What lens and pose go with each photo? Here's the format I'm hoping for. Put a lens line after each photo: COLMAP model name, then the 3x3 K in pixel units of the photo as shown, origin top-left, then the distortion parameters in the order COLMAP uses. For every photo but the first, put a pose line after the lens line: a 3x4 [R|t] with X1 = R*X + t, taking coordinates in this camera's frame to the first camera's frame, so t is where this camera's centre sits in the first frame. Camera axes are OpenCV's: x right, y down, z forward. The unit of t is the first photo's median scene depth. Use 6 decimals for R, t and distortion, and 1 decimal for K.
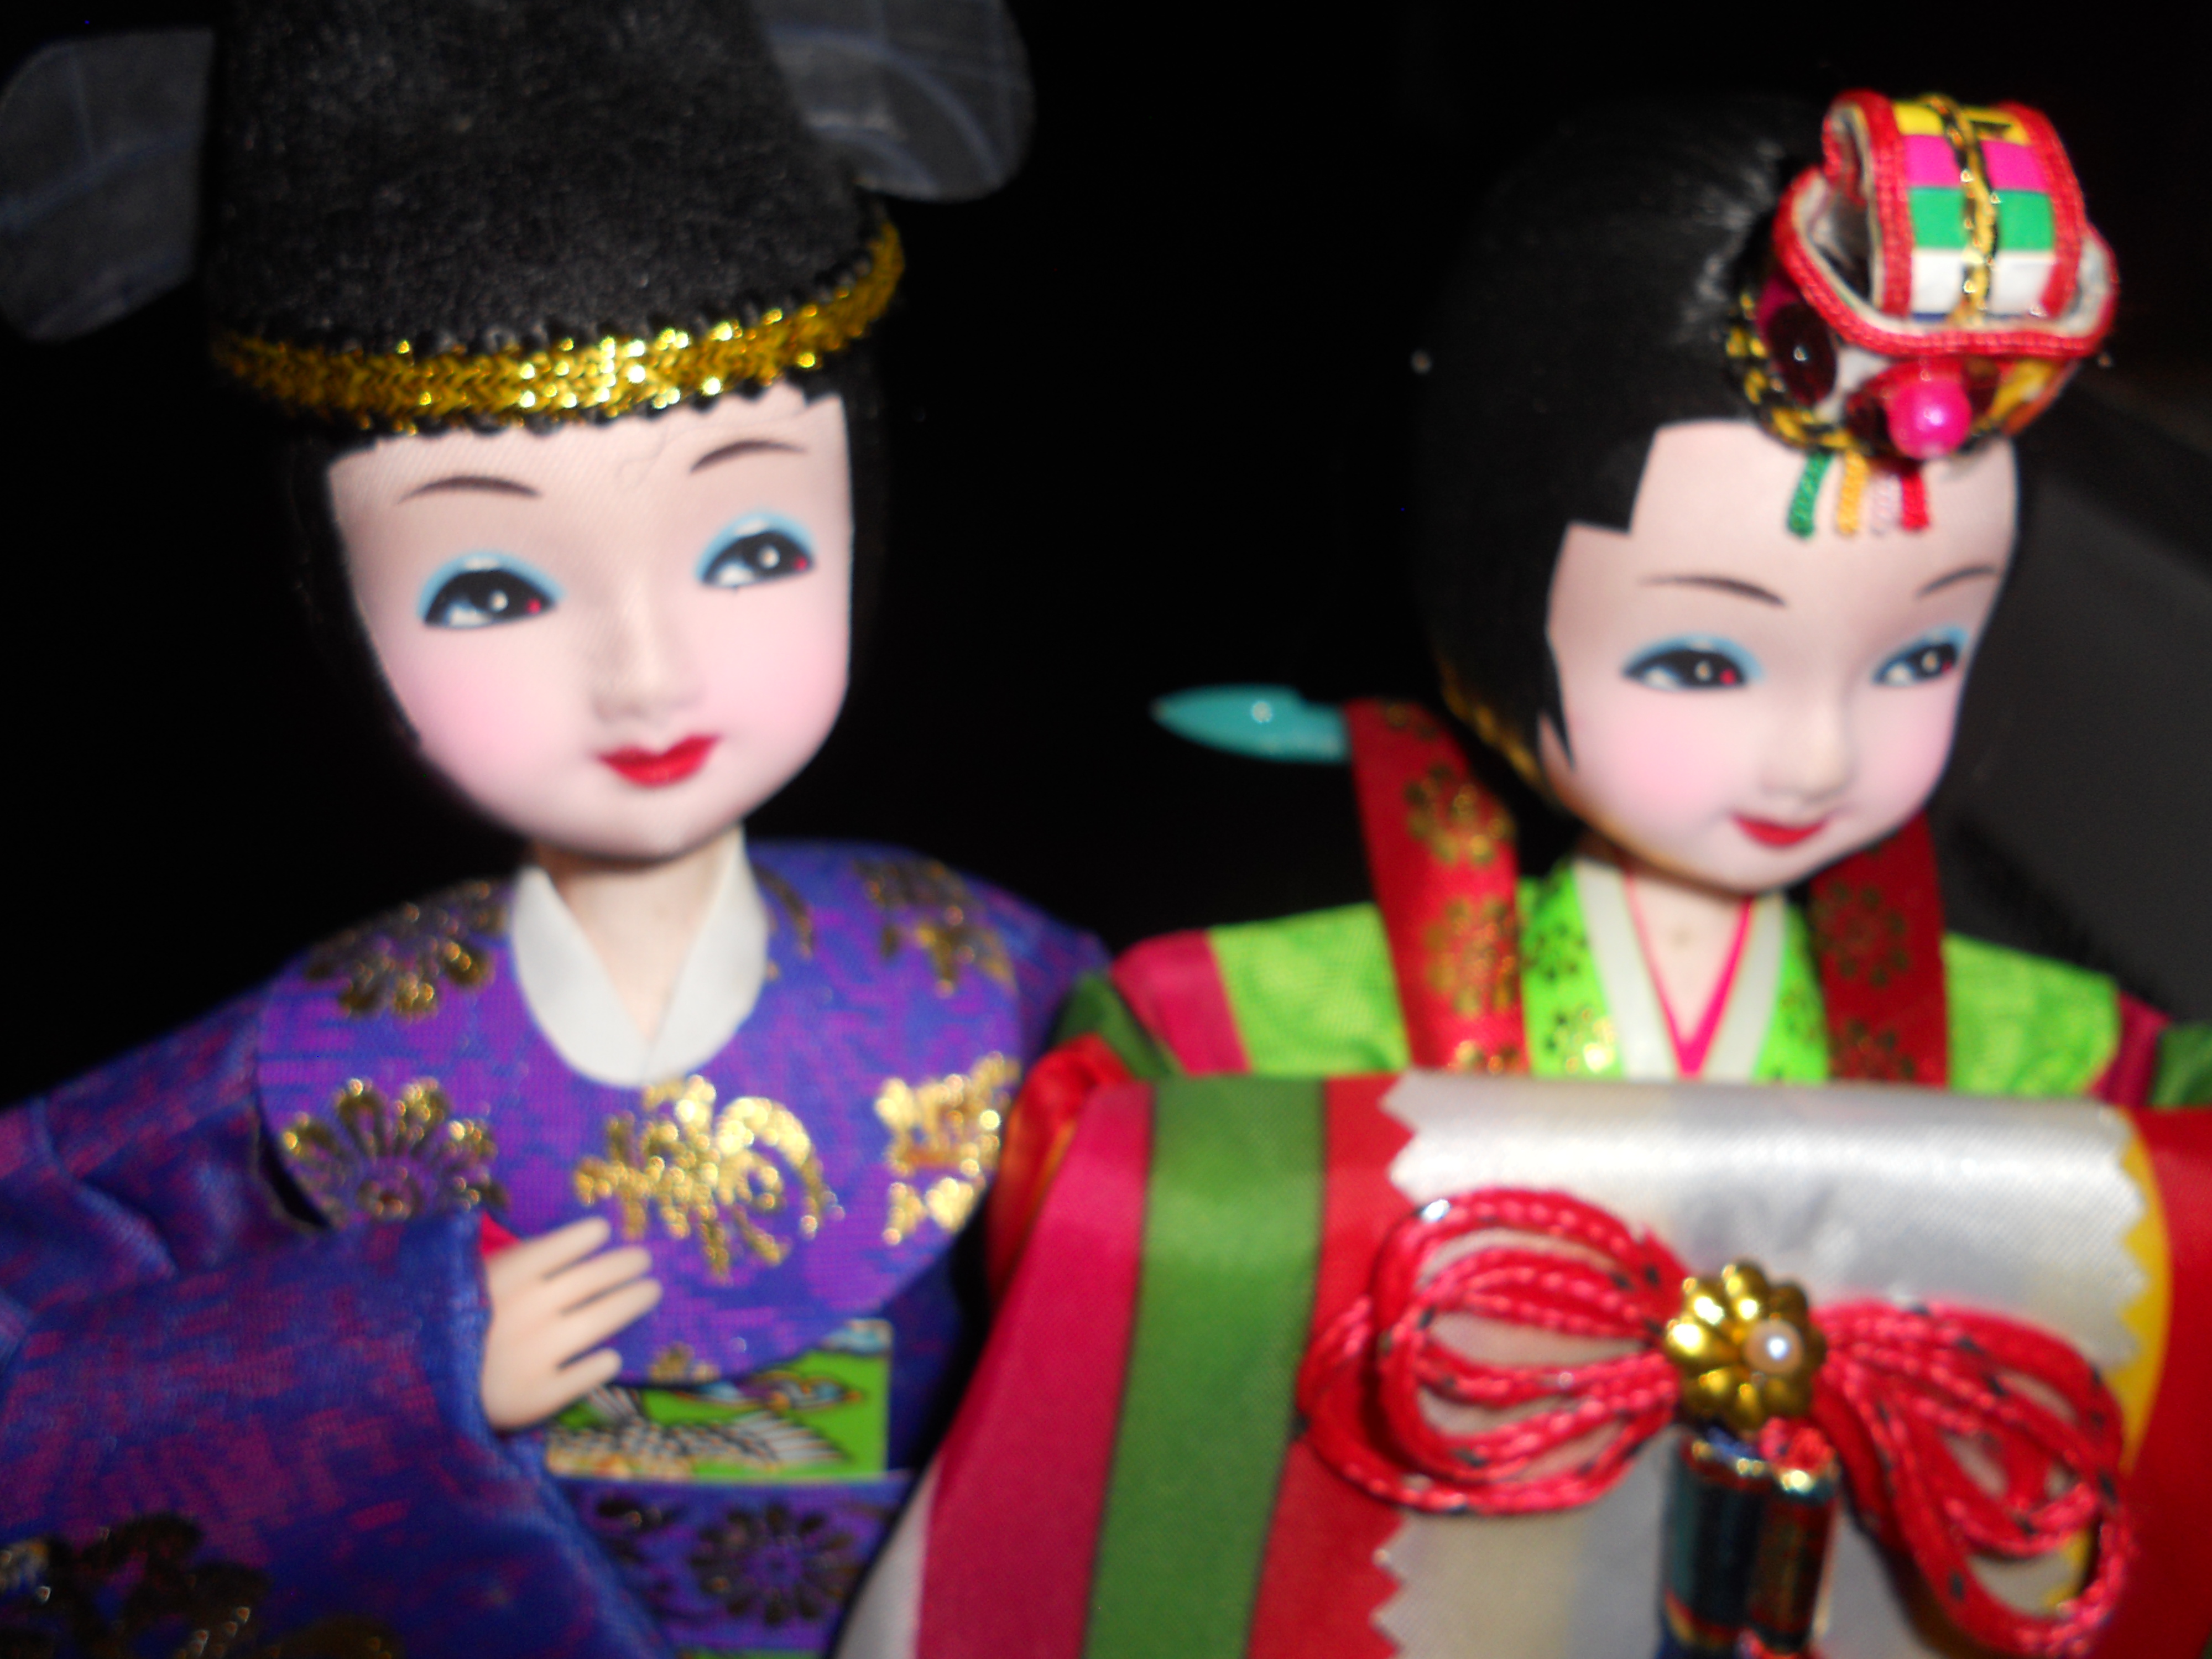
lens RADIAL K [[2022.8, 0, 1021.8], [0, 2022.8, 810.1], [0, 0, 1]] dist [0.008991, 0.021594]
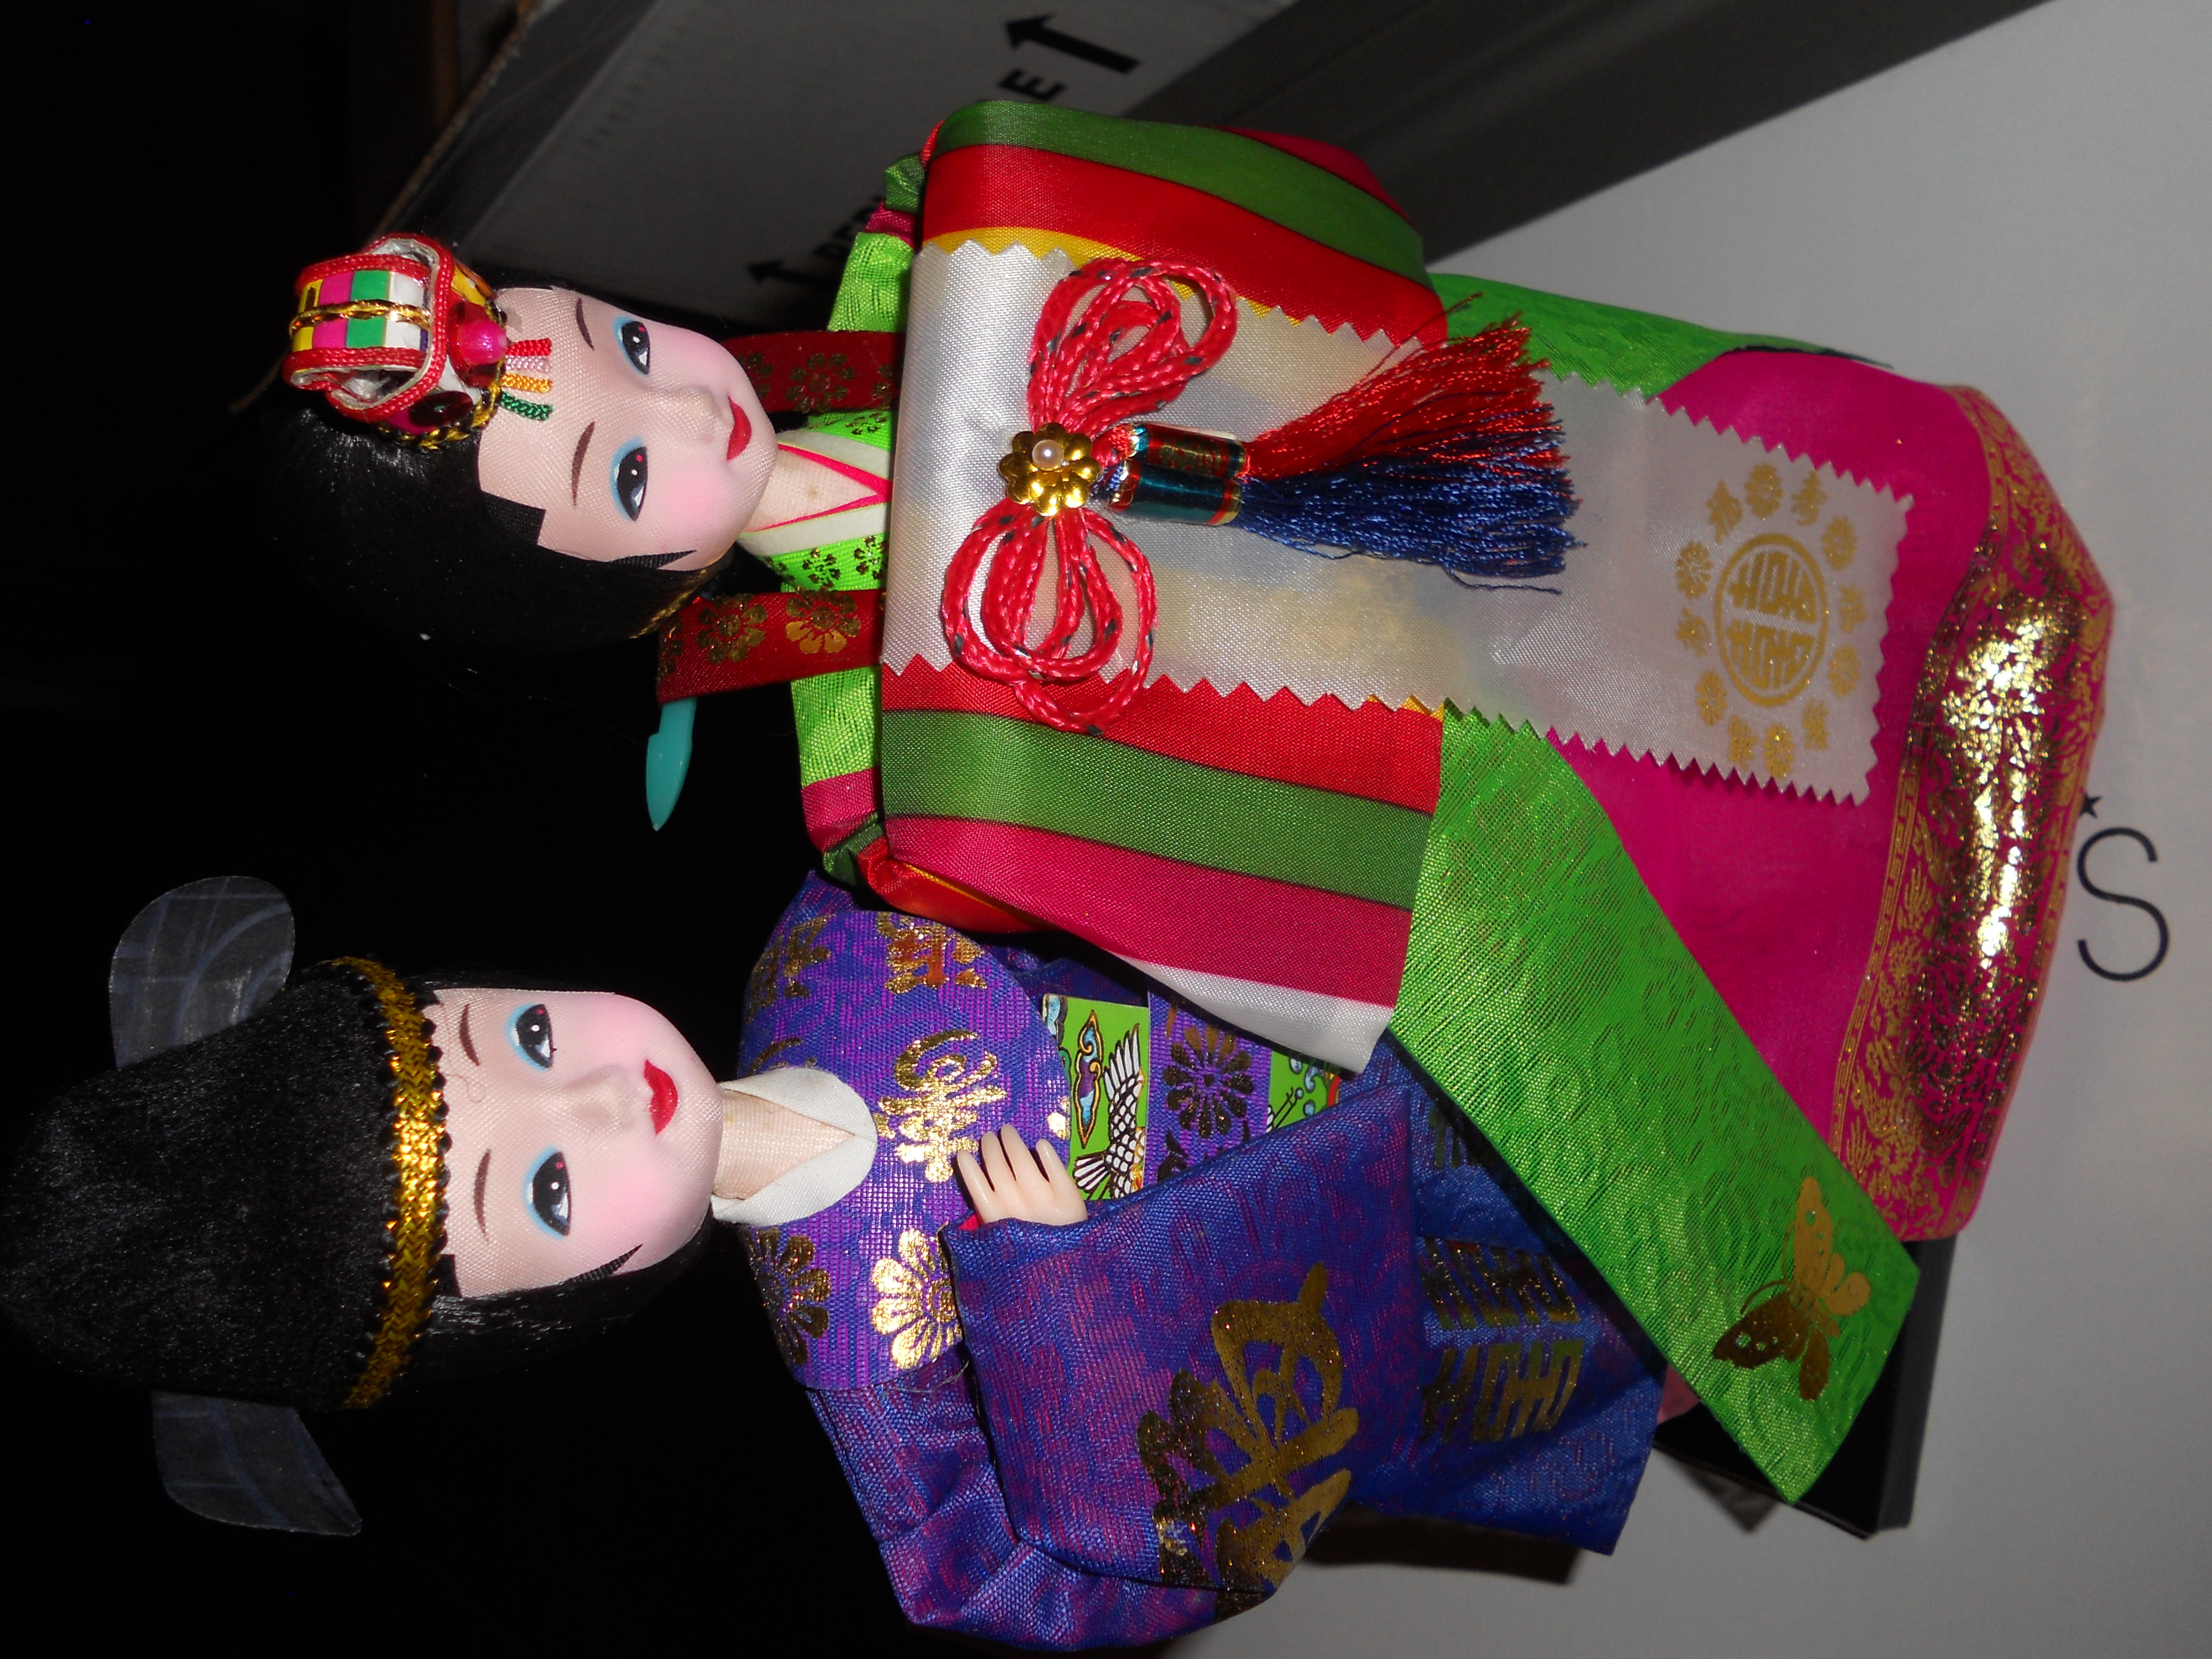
lens RADIAL K [[2022.8, 0, 1090.0], [0, 2022.8, 871.3], [0, 0, 1]] dist [0.008991, 0.021594]
pose [[0.012220, -0.991495, 0.129569, -0.193765], [0.992946, 0.027316, 0.115375, 0.118071], [-0.117933, 0.127245, 0.984835, -0.624510]]
